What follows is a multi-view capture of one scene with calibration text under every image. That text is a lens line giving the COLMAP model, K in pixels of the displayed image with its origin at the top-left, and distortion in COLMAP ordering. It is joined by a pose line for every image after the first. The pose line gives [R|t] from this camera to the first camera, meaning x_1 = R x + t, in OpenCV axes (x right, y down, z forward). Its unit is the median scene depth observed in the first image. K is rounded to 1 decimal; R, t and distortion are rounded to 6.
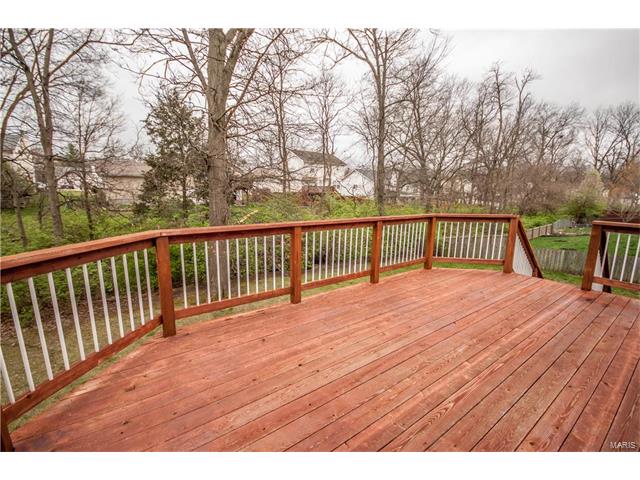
lens RADIAL K [[280.2, 0, 317.7], [0, 280.2, 241.9], [0, 0, 1]] dist [-0.013399, -0.004308]
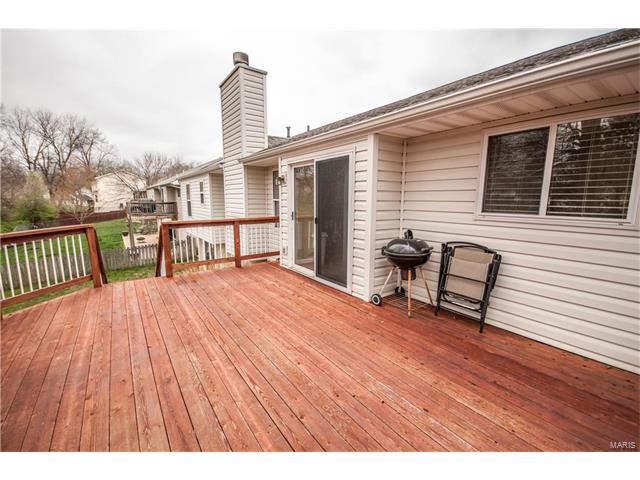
lens RADIAL K [[280.2, 0, 321.0], [0, 280.2, 248.0], [0, 0, 1]] dist [-0.013399, -0.004308]
pose [[-0.021355, -0.184636, 0.982575, -0.025754], [0.172006, 0.967466, 0.185536, -0.006848], [-0.984864, 0.172970, 0.011098, 0.028735]]
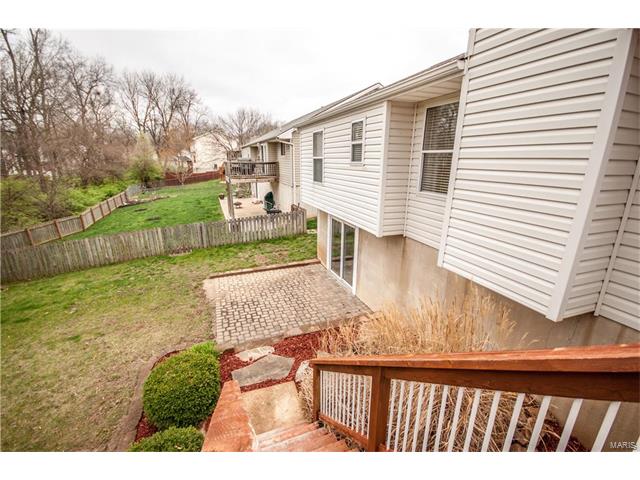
lens RADIAL K [[280.2, 0, 321.4], [0, 280.2, 251.9], [0, 0, 1]] dist [-0.013399, -0.004308]
pose [[0.241272, -0.313076, 0.918570, 0.078369], [0.171012, 0.945437, 0.277315, -0.016325], [-0.955271, 0.090178, 0.281647, 0.109993]]
